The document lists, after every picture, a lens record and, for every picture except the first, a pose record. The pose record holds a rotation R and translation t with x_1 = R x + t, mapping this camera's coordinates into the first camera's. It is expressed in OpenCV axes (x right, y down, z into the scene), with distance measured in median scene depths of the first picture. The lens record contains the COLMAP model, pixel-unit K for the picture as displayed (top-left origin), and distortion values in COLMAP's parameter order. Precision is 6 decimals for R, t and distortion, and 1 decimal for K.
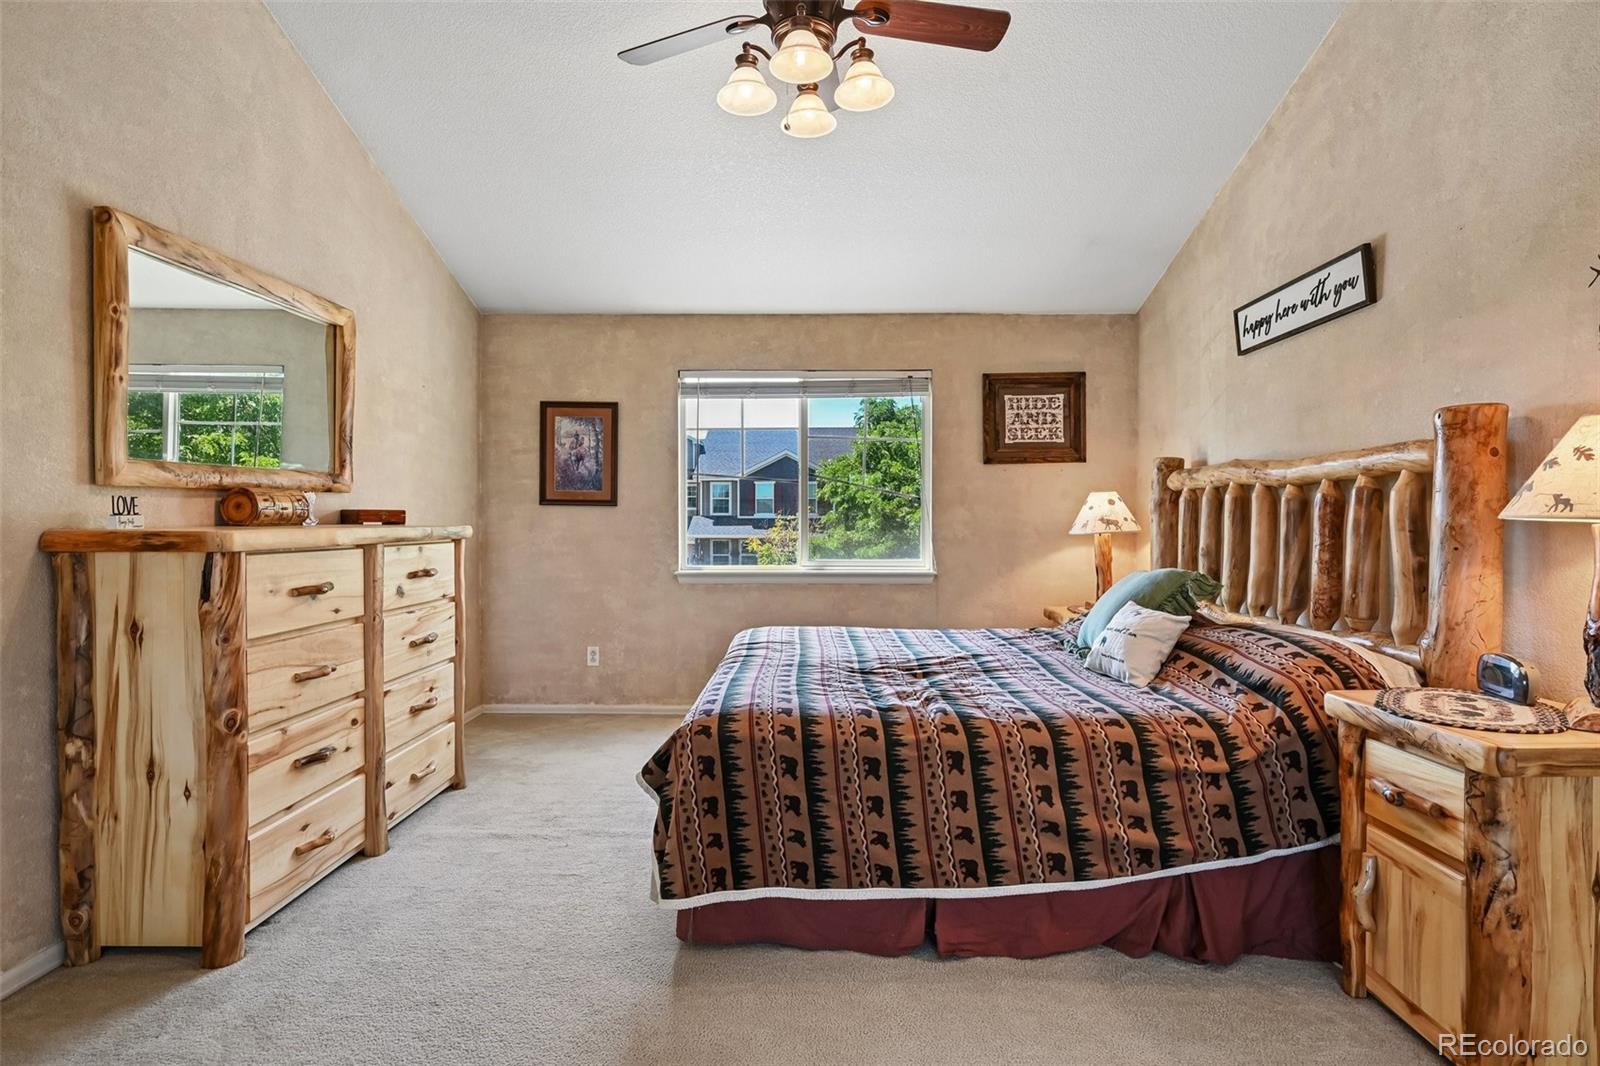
lens RADIAL K [[839.5, 0, 801.1], [0, 839.5, 527.7], [0, 0, 1]] dist [0.001032, -0.001676]
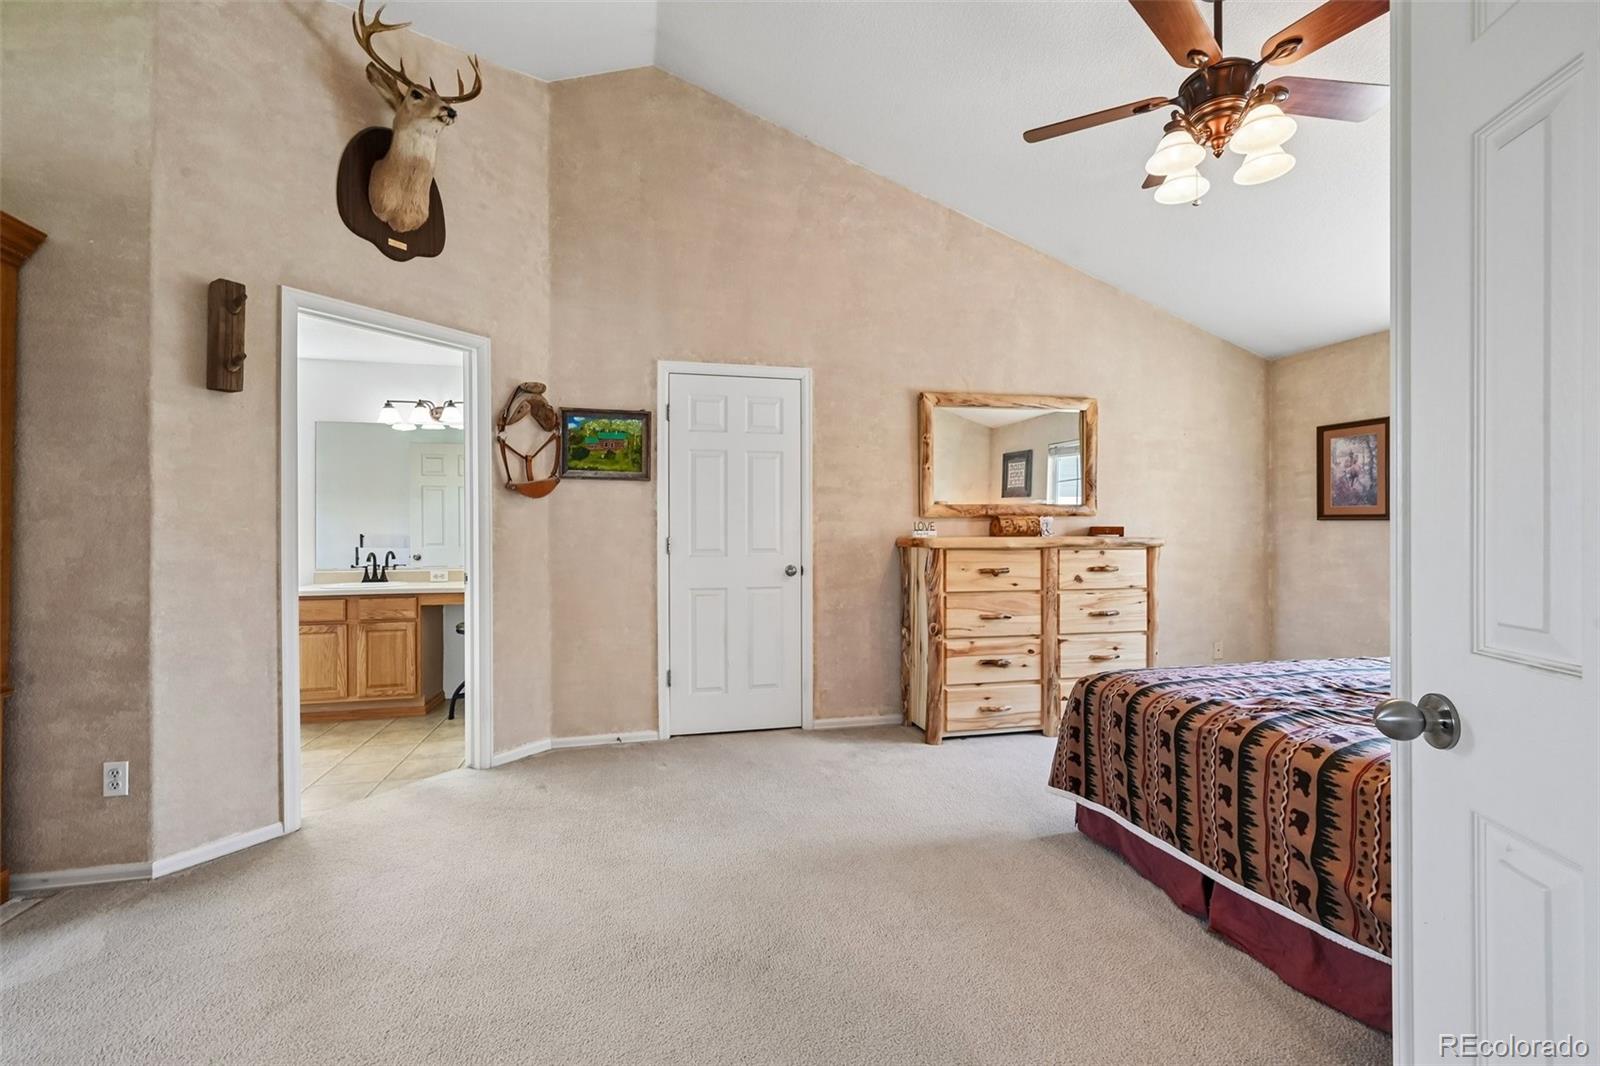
lens RADIAL K [[677.3, 0, 785.1], [0, 677.3, 534.6], [0, 0, 1]] dist [0.003271, -0.000373]
pose [[0.236380, 0.003233, -0.971655, 0.713447], [-0.011245, 0.999937, 0.000592, -0.001296], [0.971596, 0.010787, 0.236402, 0.193358]]
